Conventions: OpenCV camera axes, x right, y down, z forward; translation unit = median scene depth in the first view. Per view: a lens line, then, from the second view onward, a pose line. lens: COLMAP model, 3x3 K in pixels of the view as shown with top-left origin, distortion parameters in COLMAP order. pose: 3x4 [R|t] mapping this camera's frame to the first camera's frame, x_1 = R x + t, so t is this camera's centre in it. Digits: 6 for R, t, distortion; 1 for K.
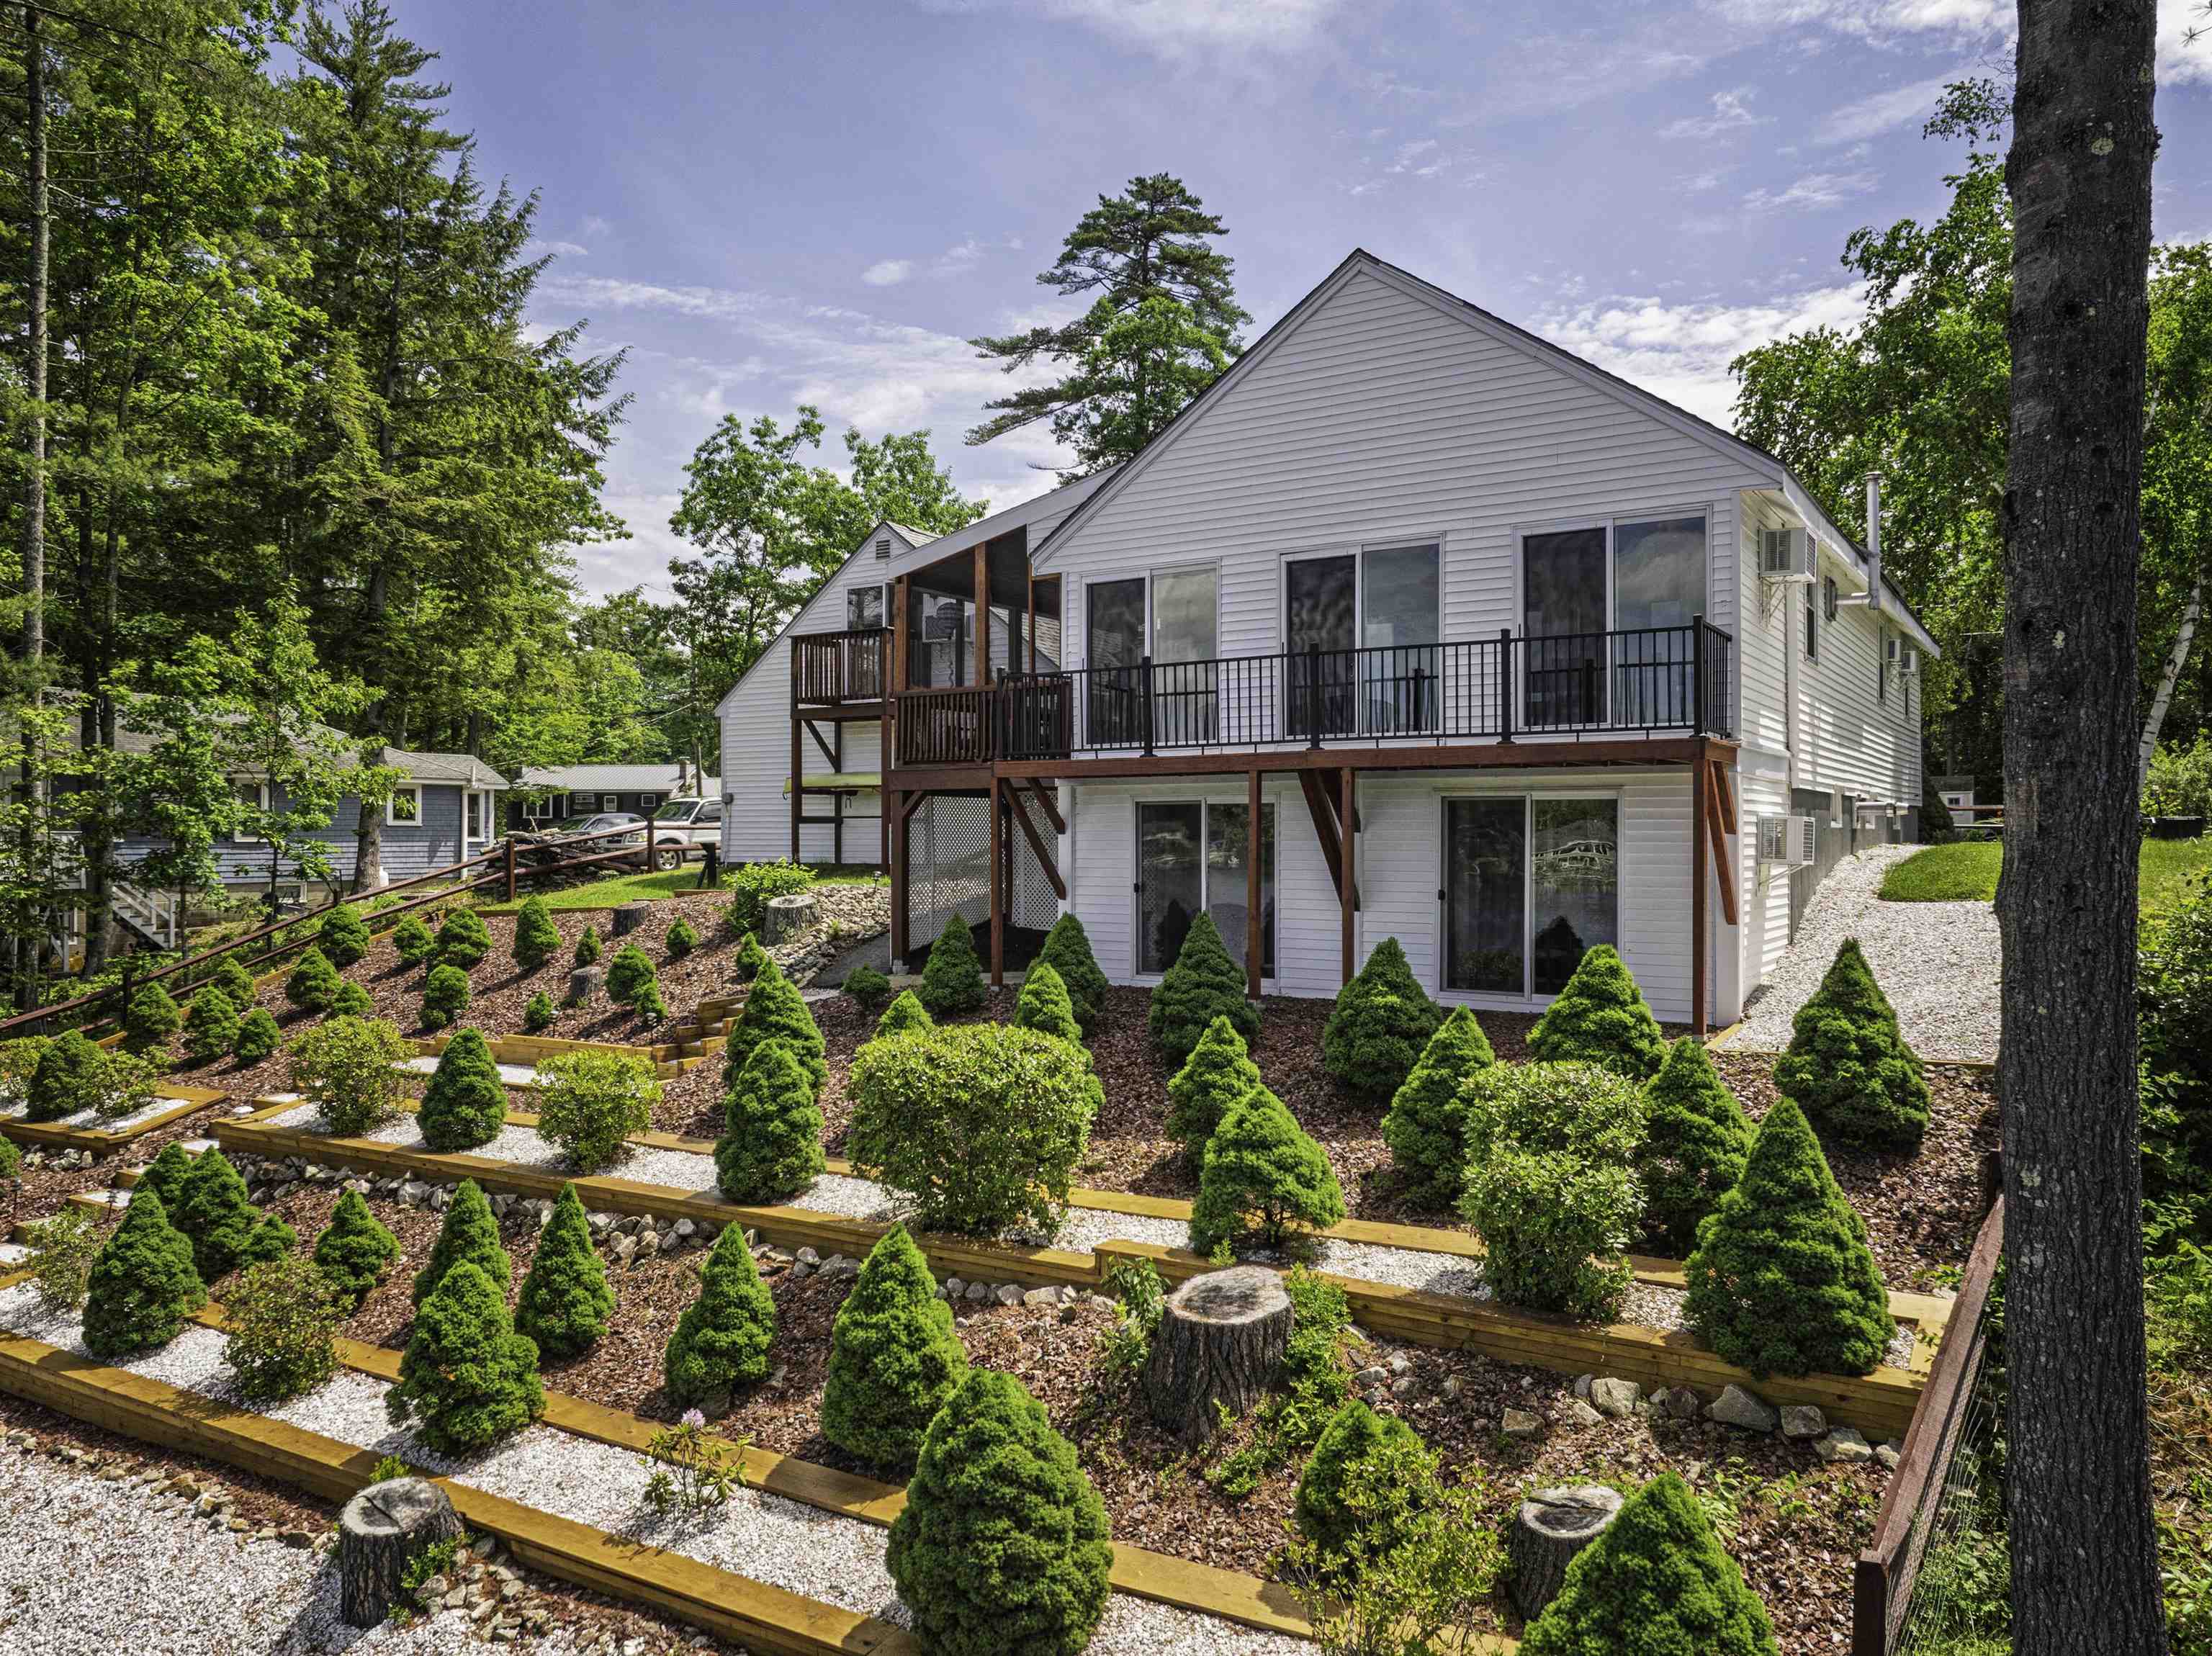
lens RADIAL K [[1553.8, 0, 1096.7], [0, 1553.8, 827.1], [0, 0, 1]] dist [-0.041369, 0.009147]
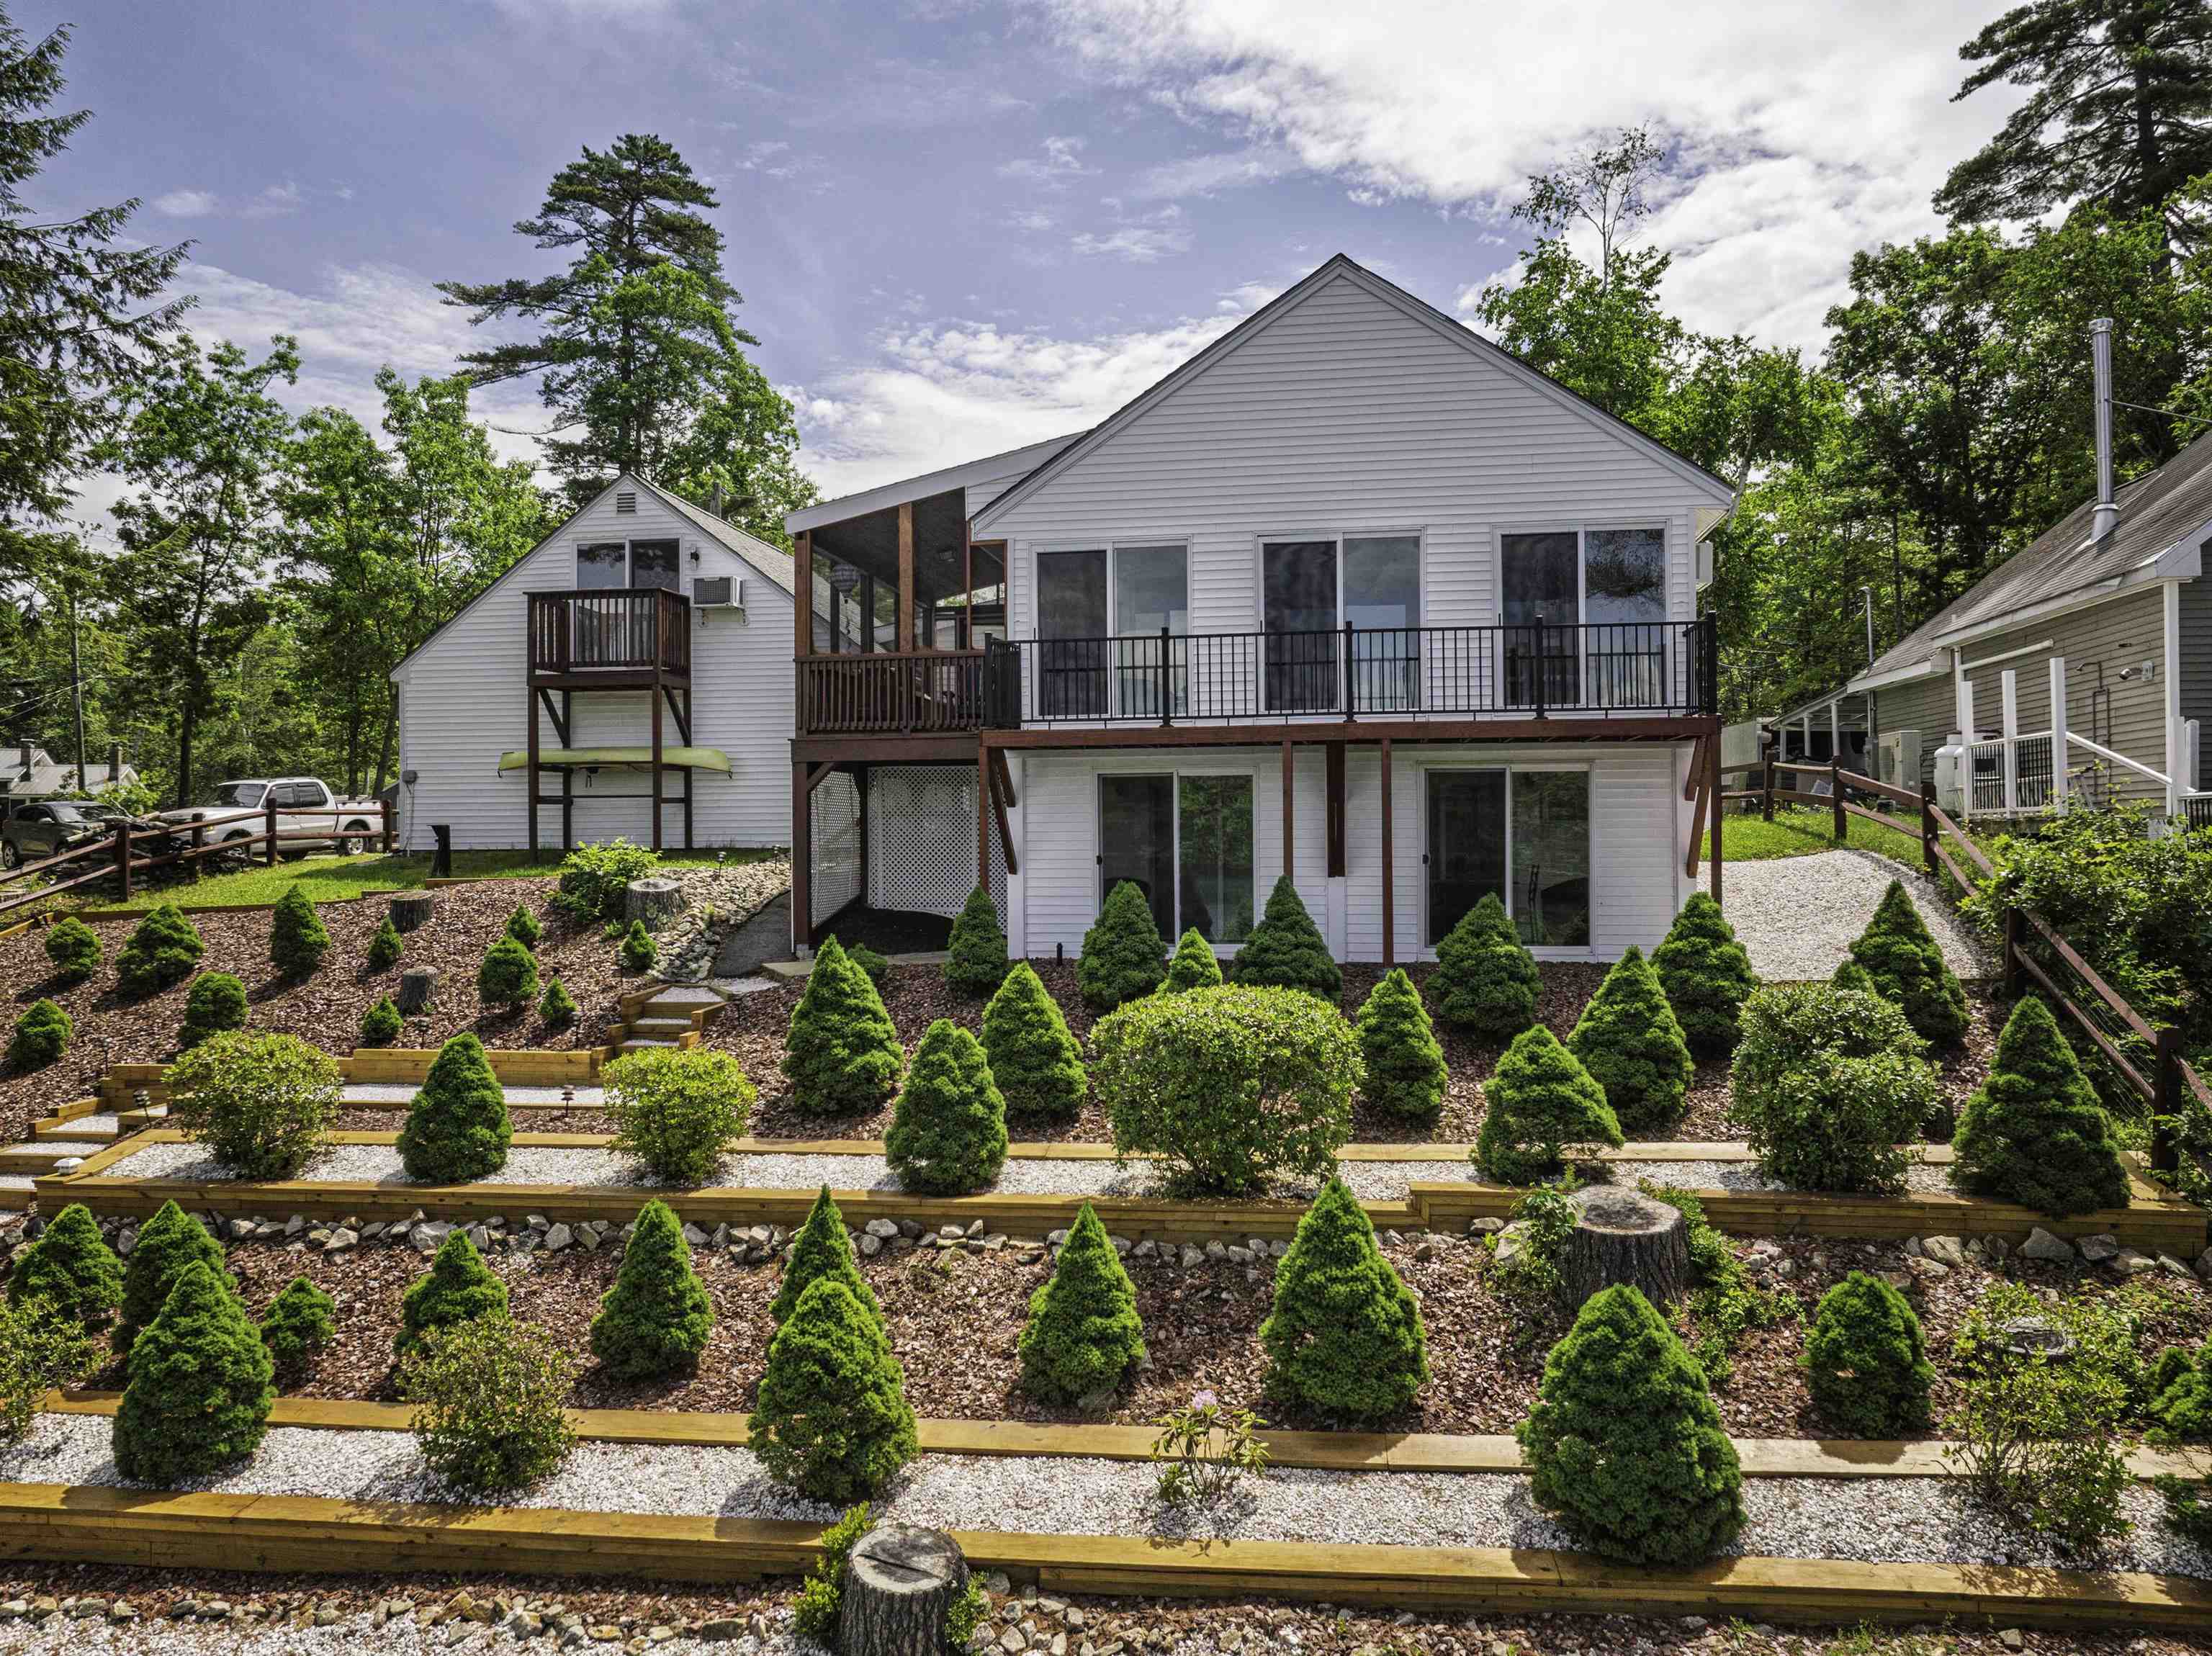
lens RADIAL K [[1553.8, 0, 1096.7], [0, 1553.8, 827.1], [0, 0, 1]] dist [-0.041369, 0.009147]
pose [[0.914204, -0.004353, 0.405230, -0.372581], [0.004258, 0.999990, 0.001135, 0.016576], [-0.405231, 0.000688, 0.914214, 0.085320]]
